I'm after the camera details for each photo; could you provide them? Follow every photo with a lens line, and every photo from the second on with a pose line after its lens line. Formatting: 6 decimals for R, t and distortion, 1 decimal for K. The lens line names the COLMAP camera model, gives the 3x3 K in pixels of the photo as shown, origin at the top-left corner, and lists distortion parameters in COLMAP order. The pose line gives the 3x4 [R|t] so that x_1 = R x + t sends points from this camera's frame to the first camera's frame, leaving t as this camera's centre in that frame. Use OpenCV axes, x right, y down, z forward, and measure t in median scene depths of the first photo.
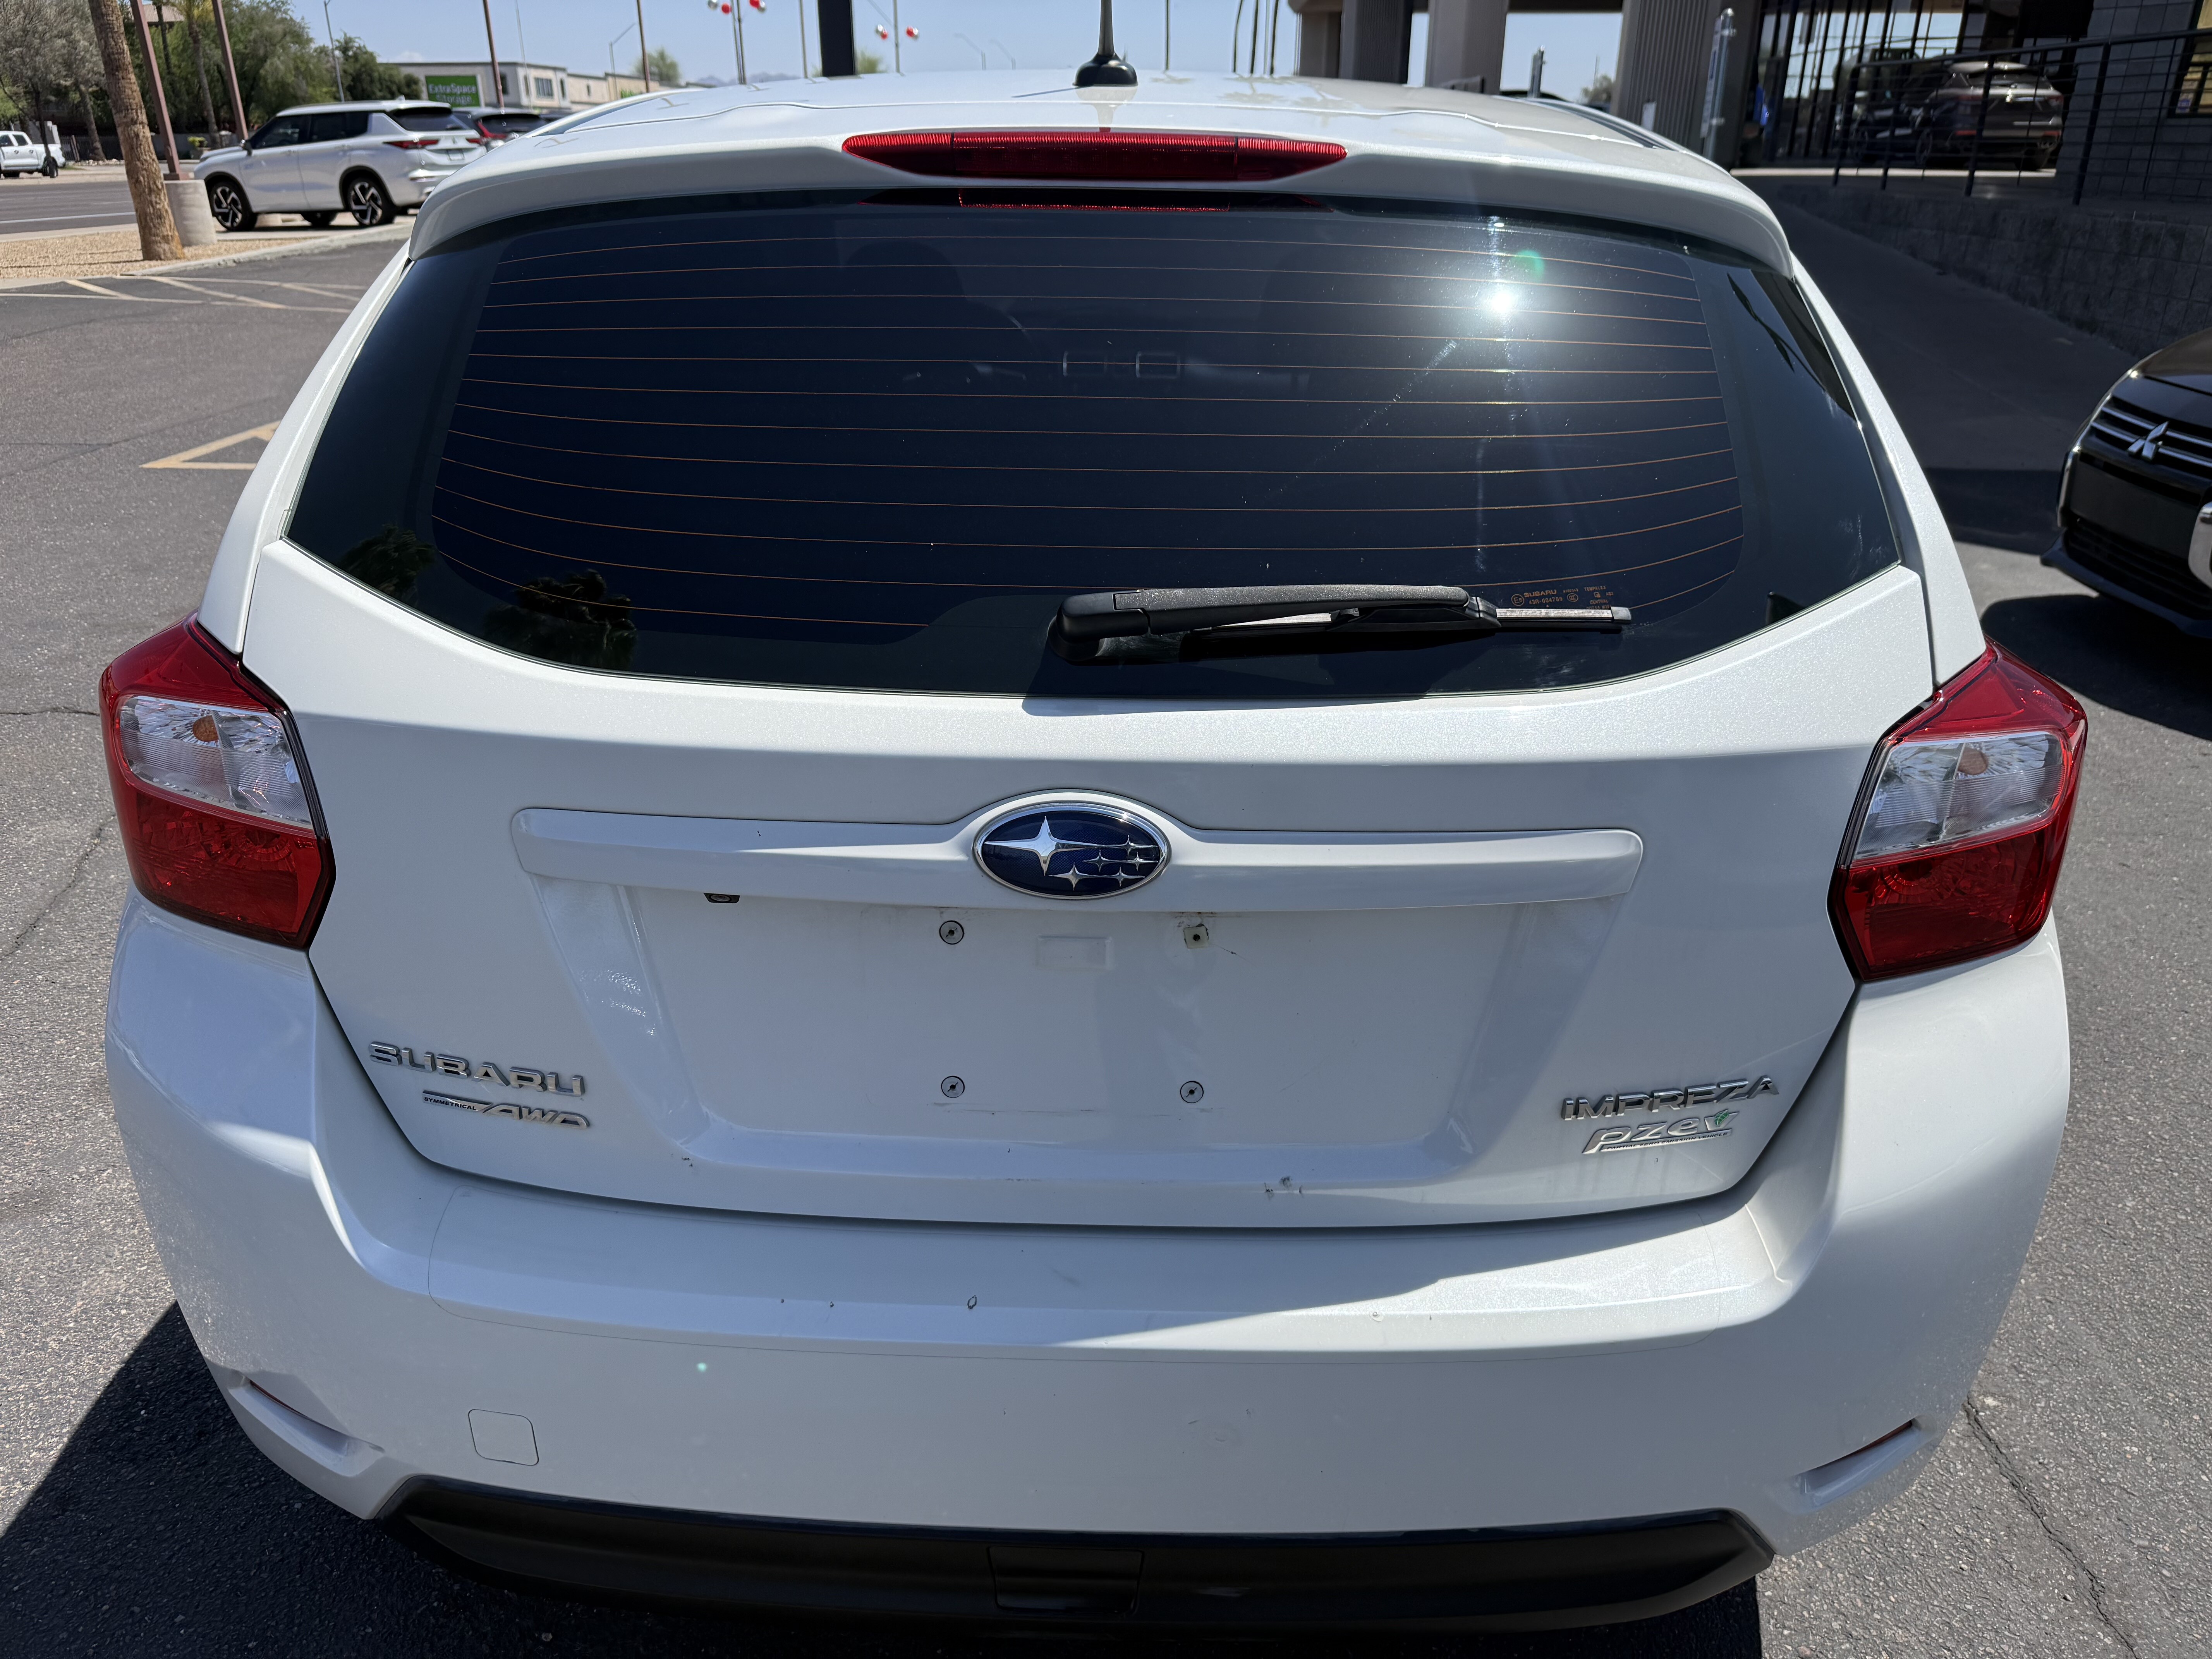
lens RADIAL K [[1598.2, 0, 1107.9], [0, 1598.2, 828.6], [0, 0, 1]] dist [0.005513, -0.001347]
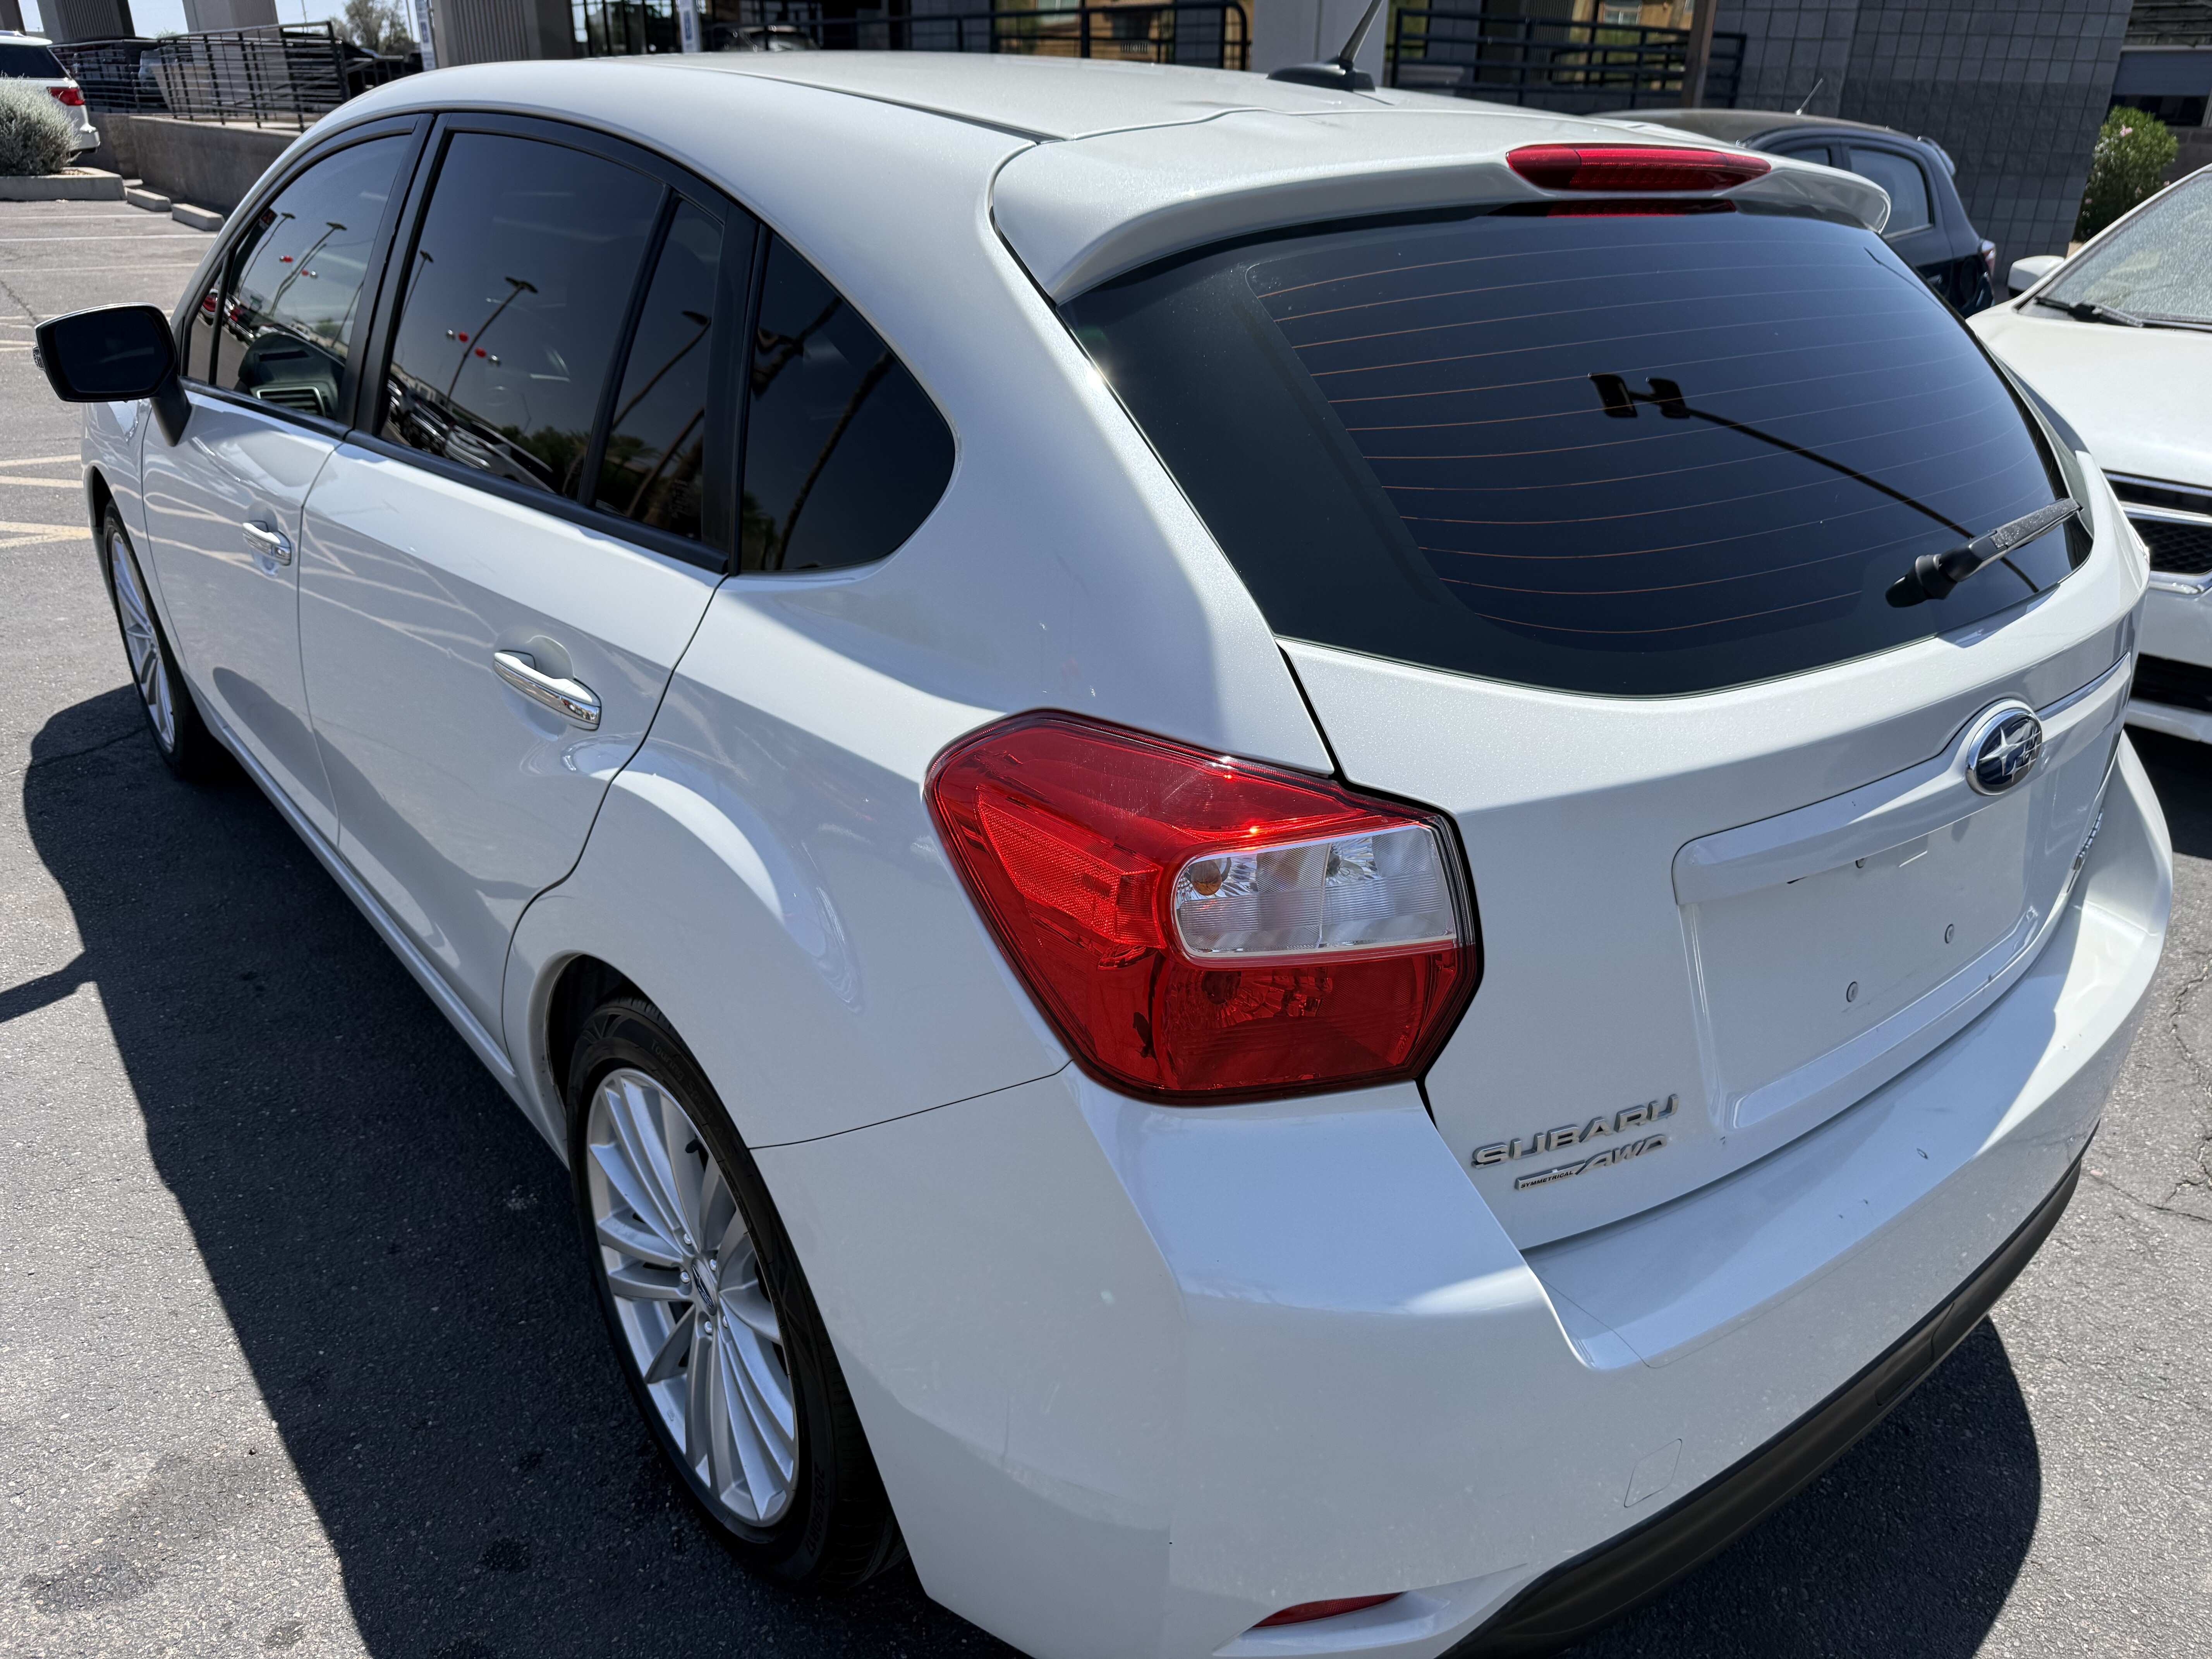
lens RADIAL K [[1598.2, 0, 1106.4], [0, 1598.2, 824.0], [0, 0, 1]] dist [0.005513, -0.001347]
pose [[0.759877, -0.256729, 0.597224, -1.138693], [0.241717, 0.964426, 0.107030, -0.201321], [-0.603456, 0.063030, 0.794901, 0.389784]]
